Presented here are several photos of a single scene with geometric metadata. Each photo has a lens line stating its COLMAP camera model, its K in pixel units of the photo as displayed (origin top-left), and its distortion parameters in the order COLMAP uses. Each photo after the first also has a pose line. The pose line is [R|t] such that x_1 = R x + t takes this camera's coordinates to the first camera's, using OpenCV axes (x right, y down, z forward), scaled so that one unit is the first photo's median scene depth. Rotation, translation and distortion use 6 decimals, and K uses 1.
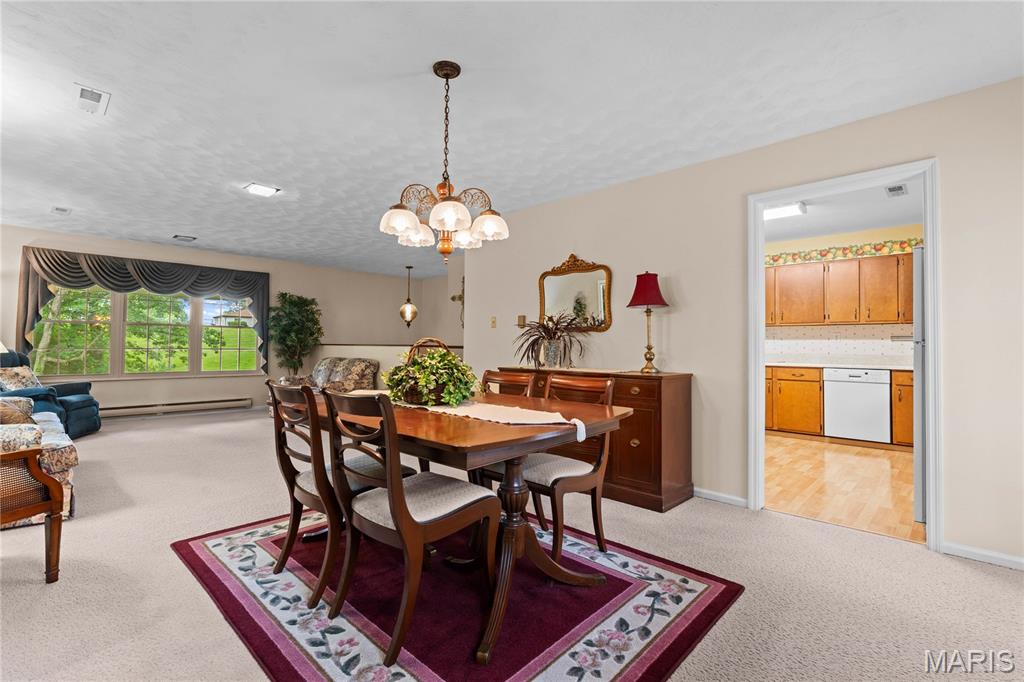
lens RADIAL K [[475.3, 0, 507.2], [0, 475.3, 334.6], [0, 0, 1]] dist [-0.001574, -0.000567]
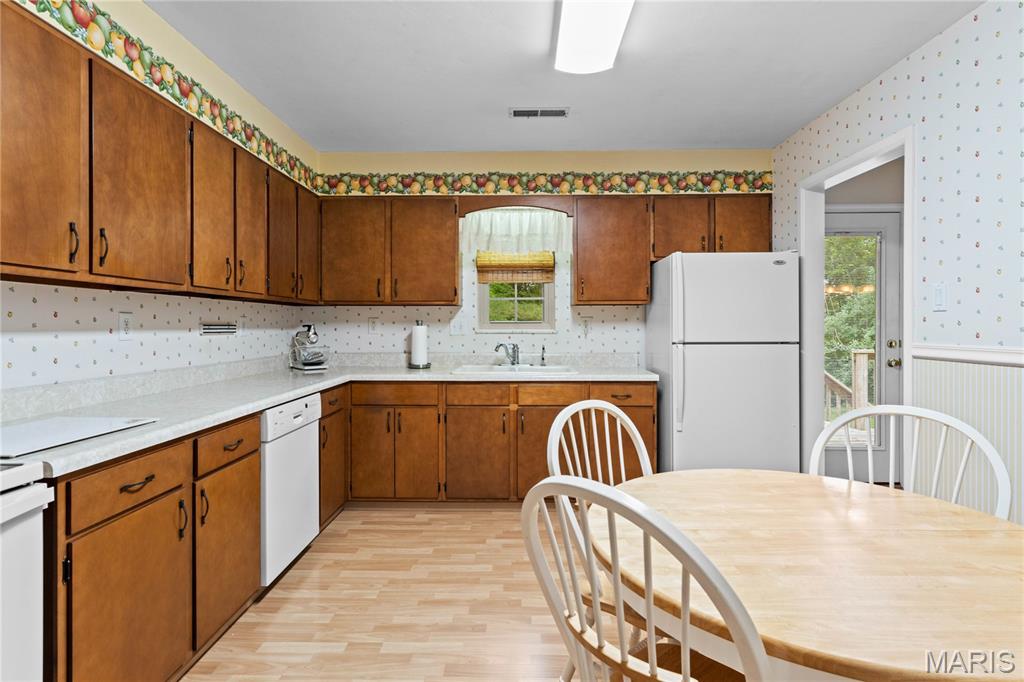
lens RADIAL K [[523.9, 0, 511.0], [0, 523.9, 328.1], [0, 0, 1]] dist [0.002632, -0.000008]
pose [[-0.680196, -0.015331, 0.732870, 0.227159], [-0.025976, 0.999657, -0.003197, 0.001544], [-0.732569, -0.021212, -0.680362, 1.127138]]
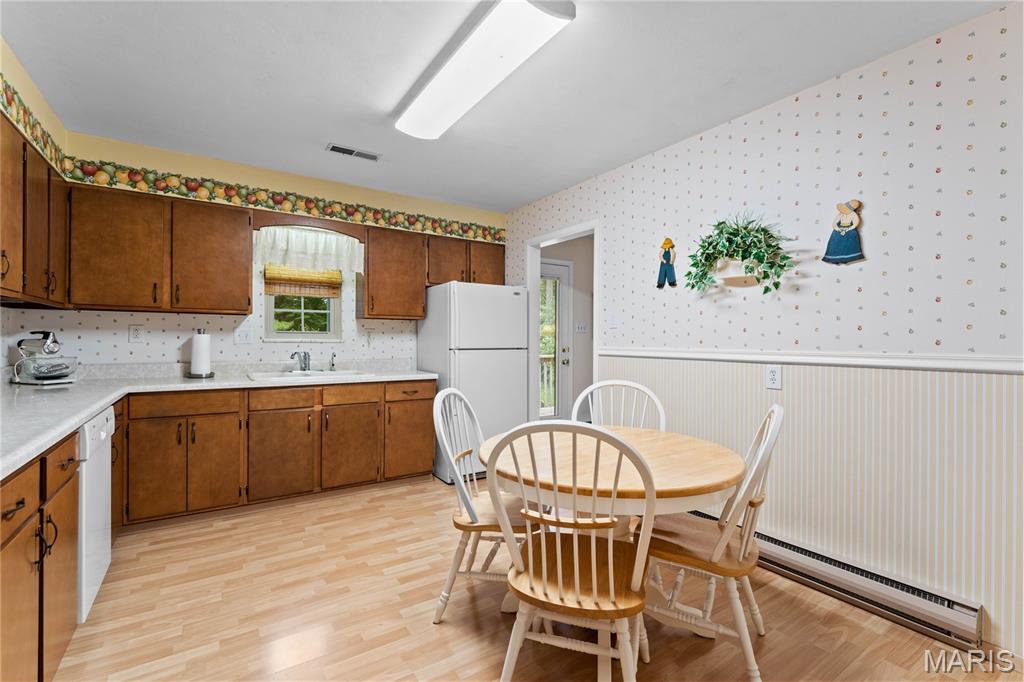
lens RADIAL K [[454.6, 0, 511.1], [0, 454.6, 342.0], [0, 0, 1]] dist [0.002136, -0.000688]
pose [[-0.976308, -0.018654, 0.215579, 0.299949], [-0.023121, 0.999567, -0.018216, 0.010989], [-0.215146, -0.022769, -0.976317, 1.233240]]
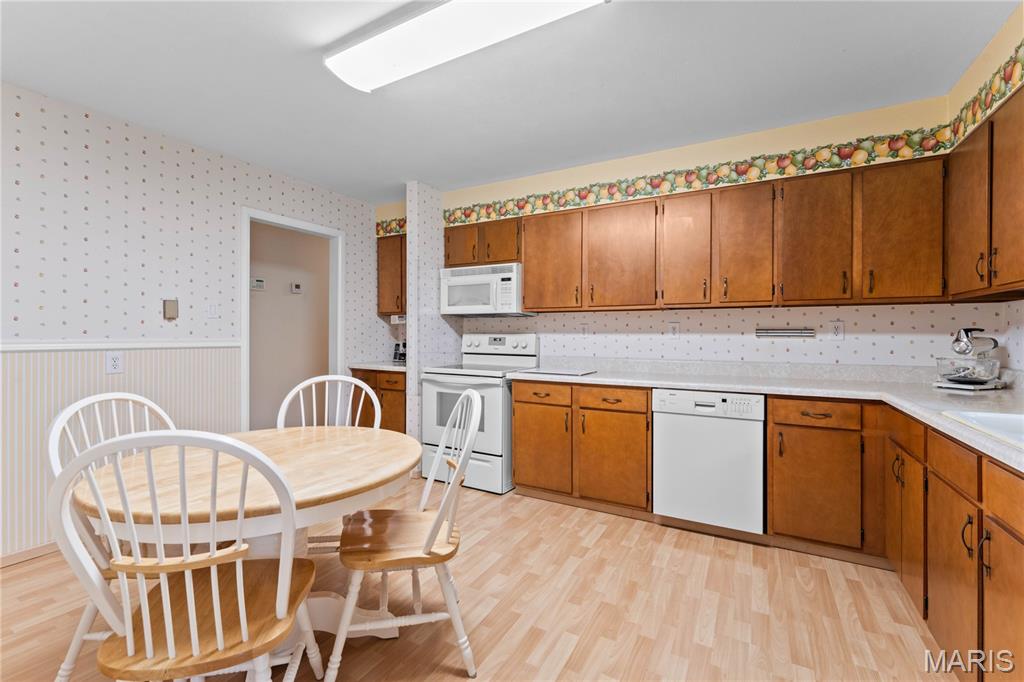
lens RADIAL K [[439.5, 0, 514.2], [0, 439.5, 336.3], [0, 0, 1]] dist [0.000856, 0.000097]
pose [[0.965888, -0.008540, 0.258821, 0.382099], [0.000802, 0.999550, 0.029990, -0.003525], [-0.258961, -0.028759, 0.965460, 0.555979]]
